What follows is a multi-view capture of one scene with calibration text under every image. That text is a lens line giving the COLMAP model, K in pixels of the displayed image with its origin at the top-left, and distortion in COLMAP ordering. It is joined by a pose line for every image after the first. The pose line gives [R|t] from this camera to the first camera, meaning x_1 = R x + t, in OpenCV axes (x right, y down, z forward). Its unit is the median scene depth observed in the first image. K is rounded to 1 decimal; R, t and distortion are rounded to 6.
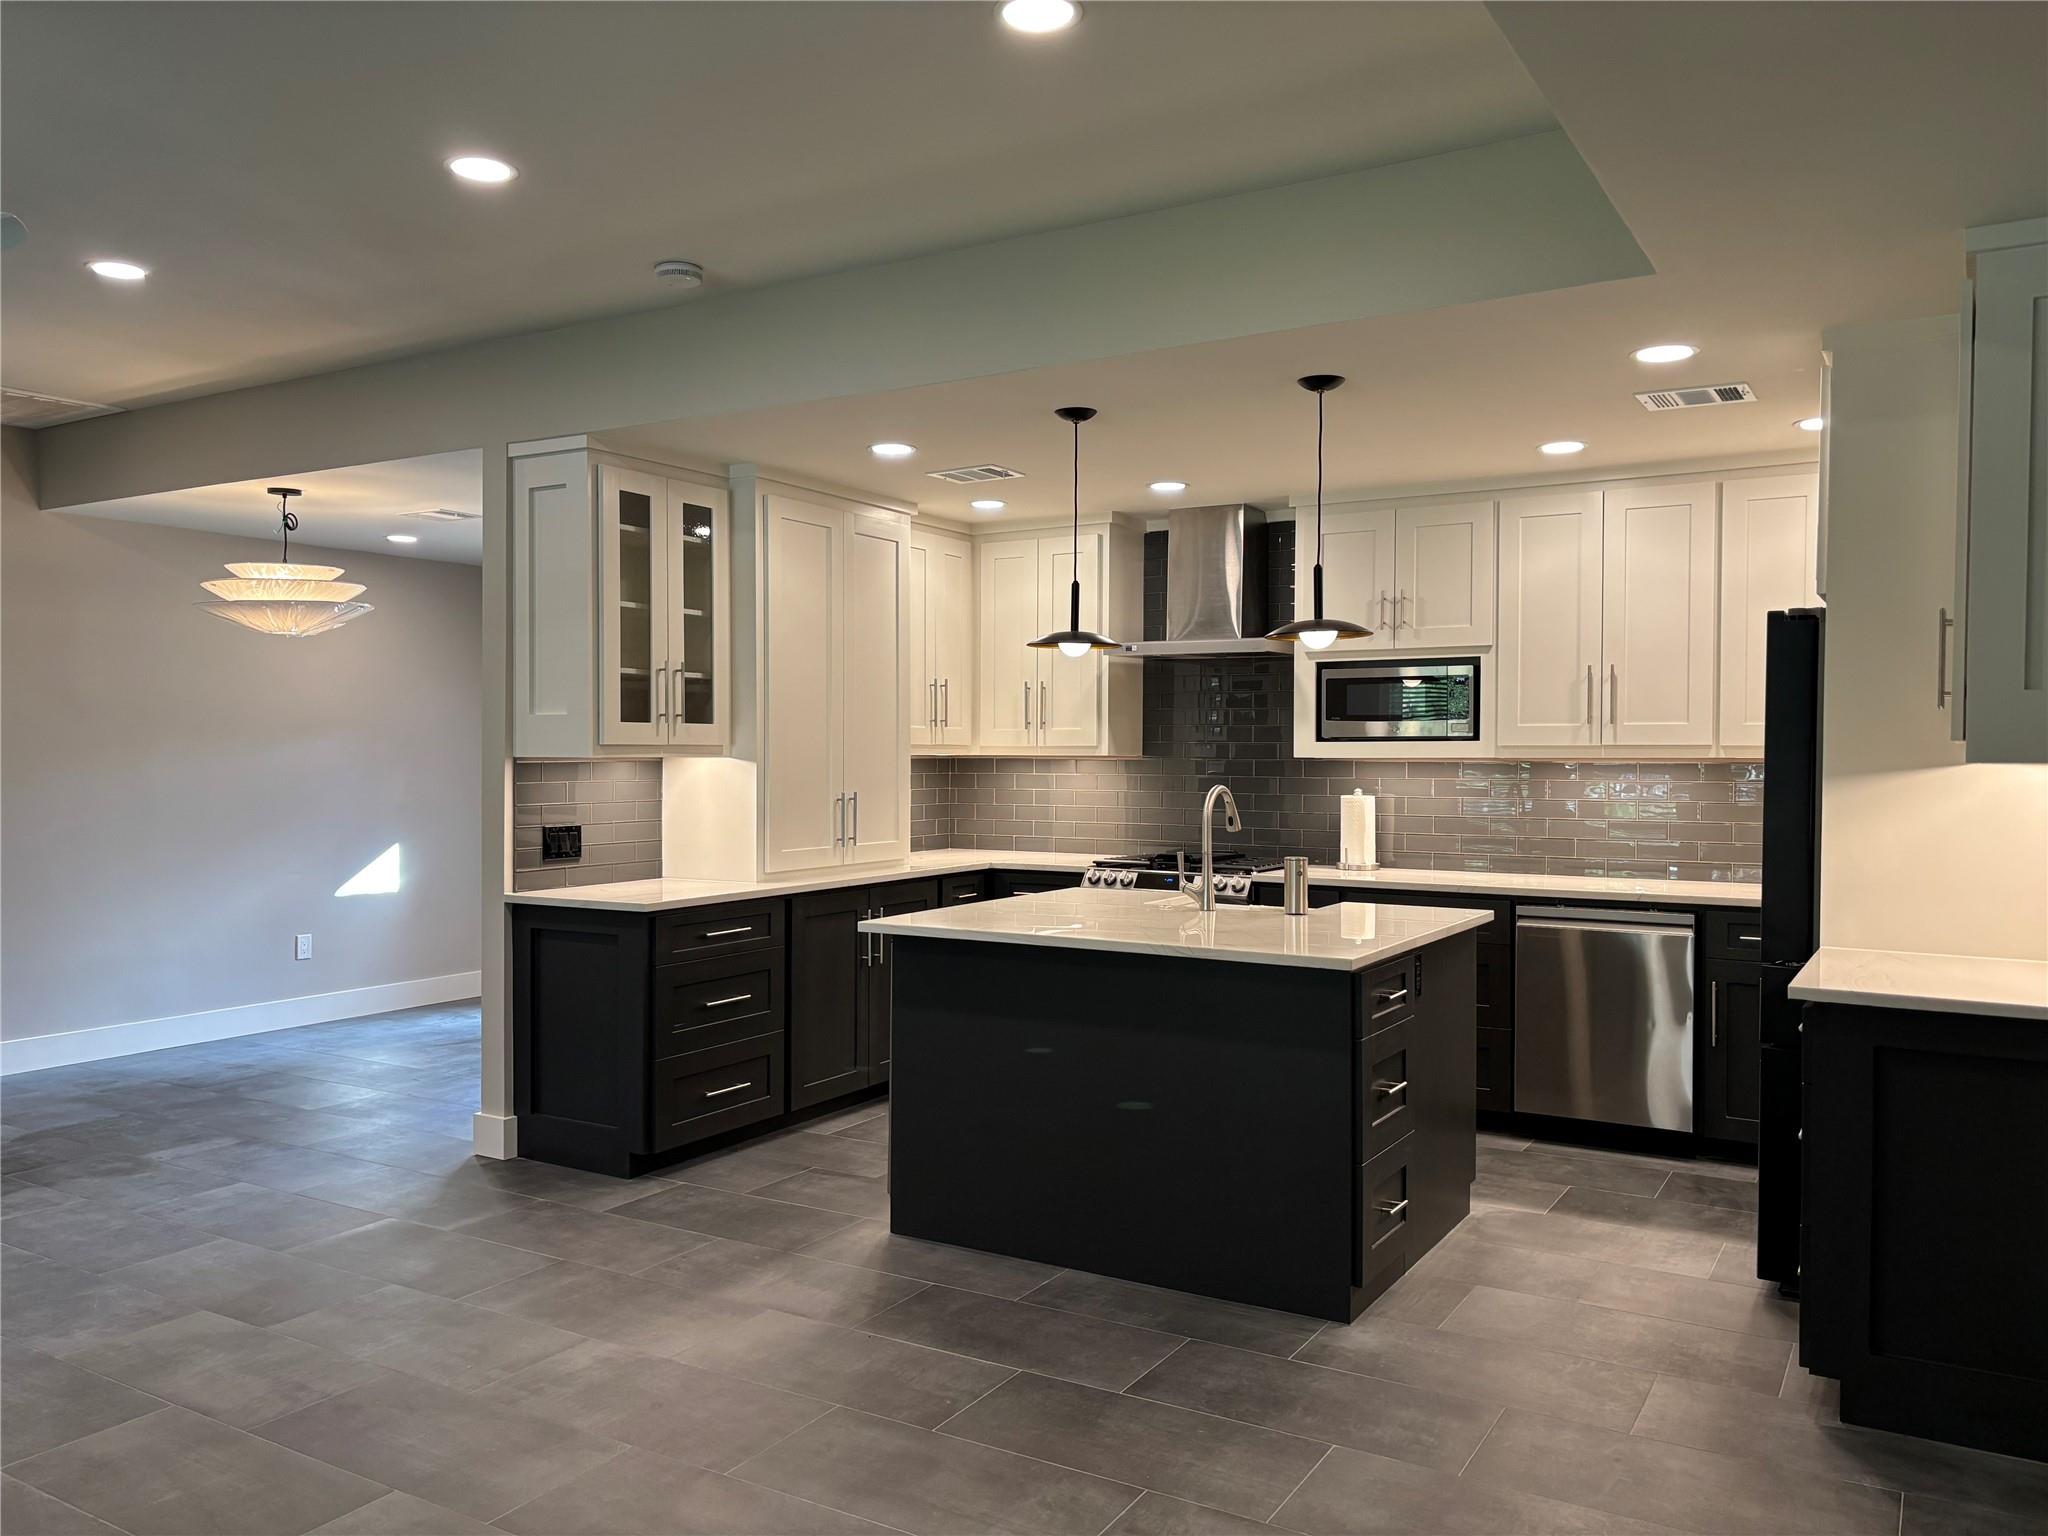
lens RADIAL K [[1546.9, 0, 1015.1], [0, 1546.9, 789.7], [0, 0, 1]] dist [0.036368, -0.007724]
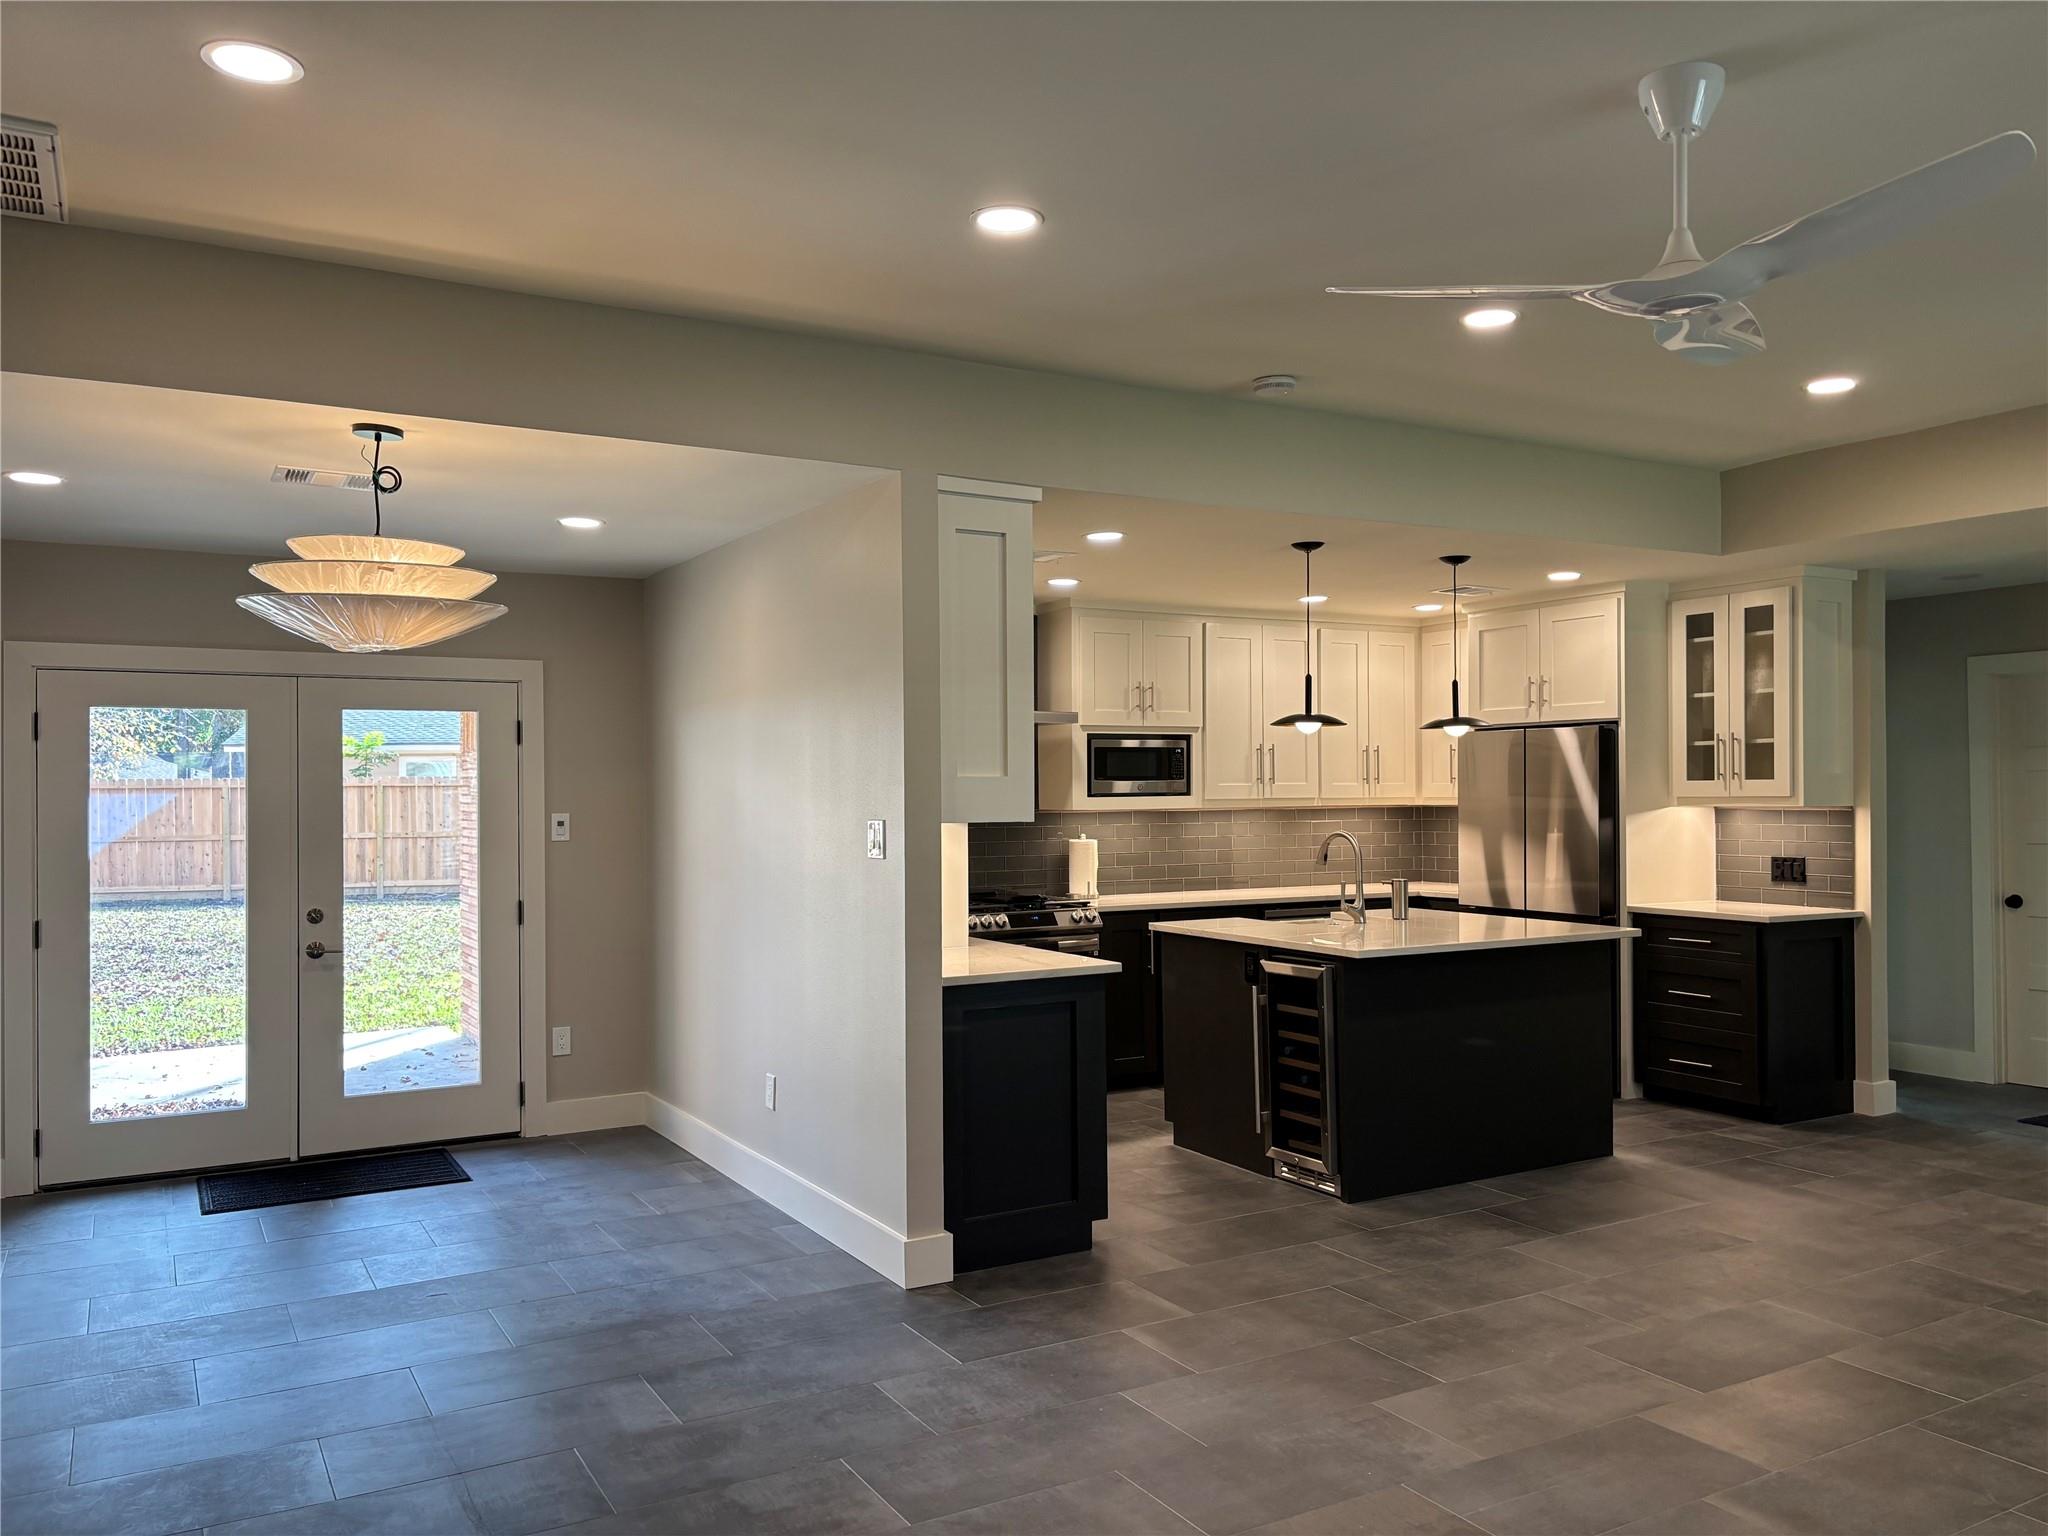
lens RADIAL K [[1546.9, 0, 1014.1], [0, 1546.9, 754.7], [0, 0, 1]] dist [0.036368, -0.007724]
pose [[0.478541, 0.016270, 0.877915, -1.090473], [0.031629, 0.998860, -0.035752, -0.026327], [-0.877495, 0.044876, 0.477481, 0.537752]]
